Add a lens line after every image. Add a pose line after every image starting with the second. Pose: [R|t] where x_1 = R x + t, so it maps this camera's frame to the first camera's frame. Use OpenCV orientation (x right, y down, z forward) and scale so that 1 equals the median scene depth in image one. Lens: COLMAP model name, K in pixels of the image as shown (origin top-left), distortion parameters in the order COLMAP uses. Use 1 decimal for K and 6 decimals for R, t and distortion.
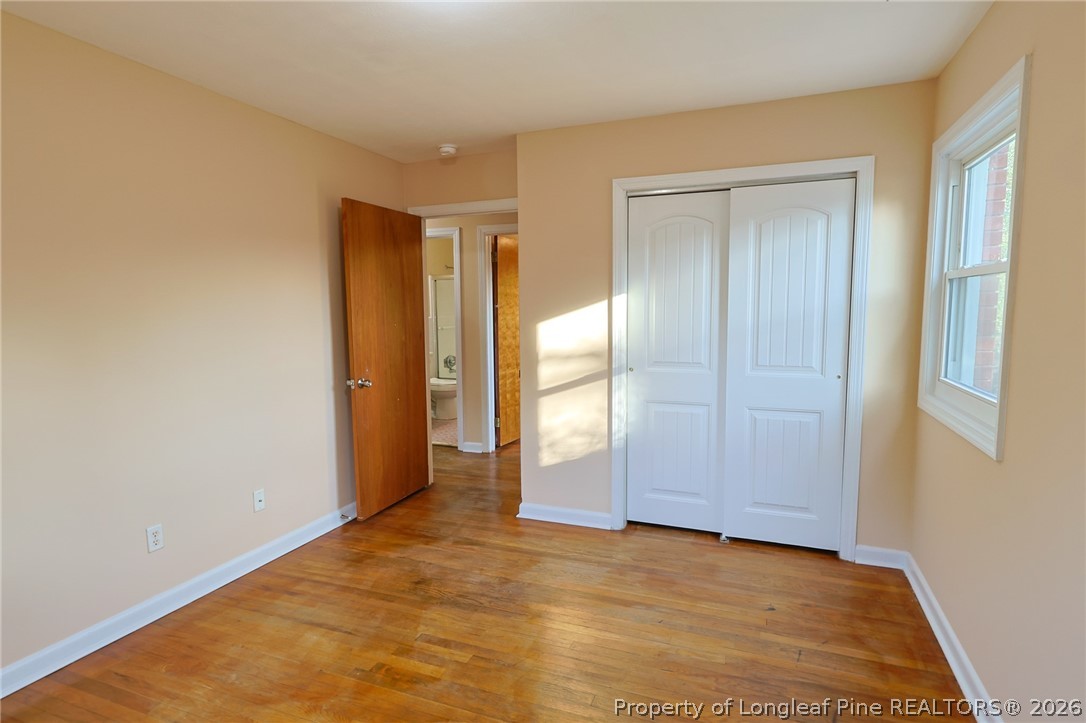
lens RADIAL K [[562.3, 0, 544.5], [0, 562.3, 364.5], [0, 0, 1]] dist [-0.001208, 0.001359]
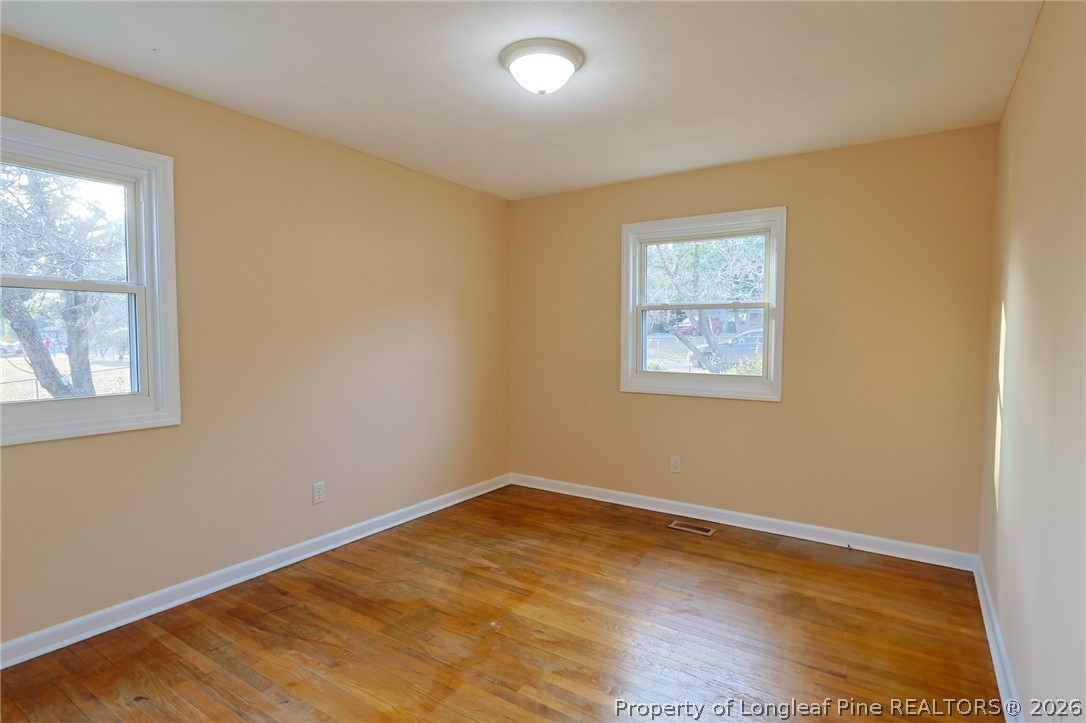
lens RADIAL K [[562.3, 0, 544.5], [0, 562.3, 364.5], [0, 0, 1]] dist [-0.001208, 0.001359]
pose [[-0.977376, -0.004564, 0.211459, -0.346798], [0.029022, 0.987417, 0.155452, -0.146885], [-0.209508, 0.158072, -0.964945, 1.712087]]
